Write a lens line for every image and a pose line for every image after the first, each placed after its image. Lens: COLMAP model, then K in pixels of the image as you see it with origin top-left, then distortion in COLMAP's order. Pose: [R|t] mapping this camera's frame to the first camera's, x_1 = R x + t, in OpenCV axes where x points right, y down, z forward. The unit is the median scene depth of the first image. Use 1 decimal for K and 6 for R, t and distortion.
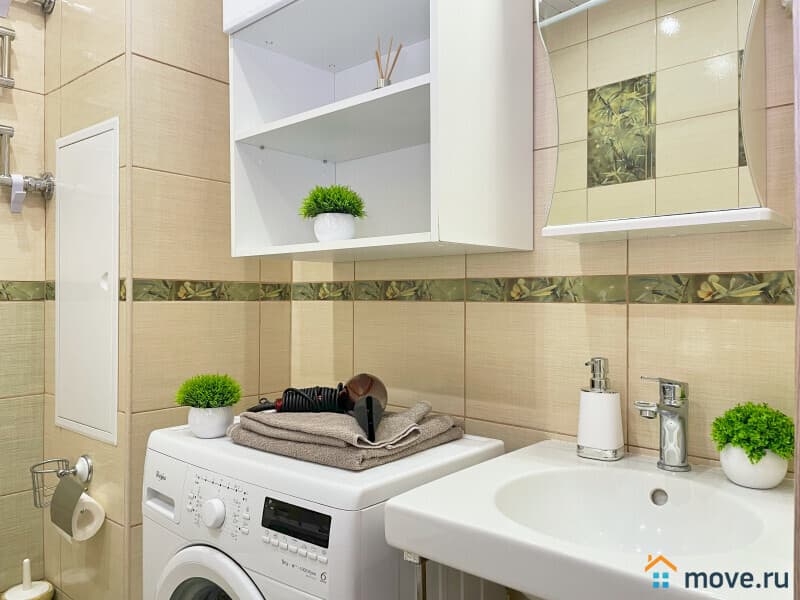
lens RADIAL K [[631.6, 0, 416.5], [0, 631.6, 298.0], [0, 0, 1]] dist [0.046998, -0.058677]
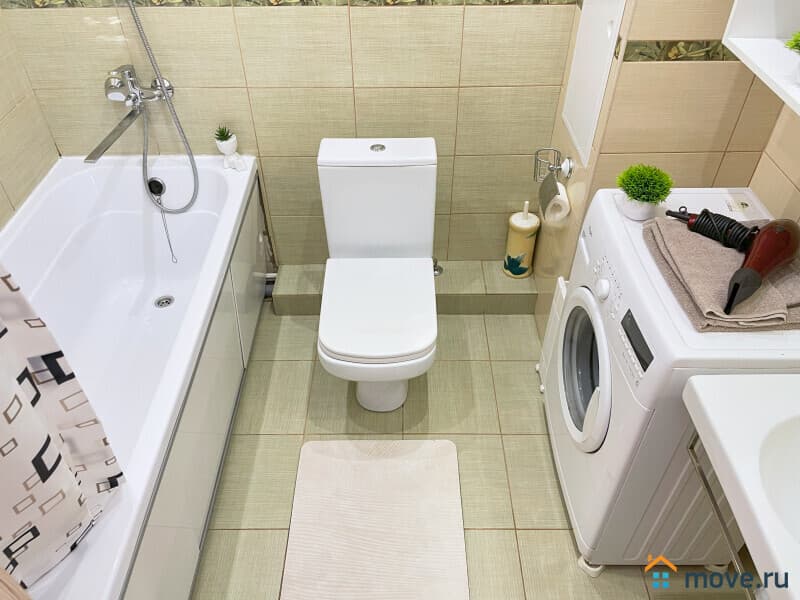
lens RADIAL K [[631.6, 0, 402.6], [0, 631.6, 297.3], [0, 0, 1]] dist [0.046998, -0.058677]
pose [[0.648355, 0.508290, -0.566813, 0.141149], [-0.006155, 0.747971, 0.663703, -0.419094], [0.761313, -0.426826, 0.488079, -0.006724]]
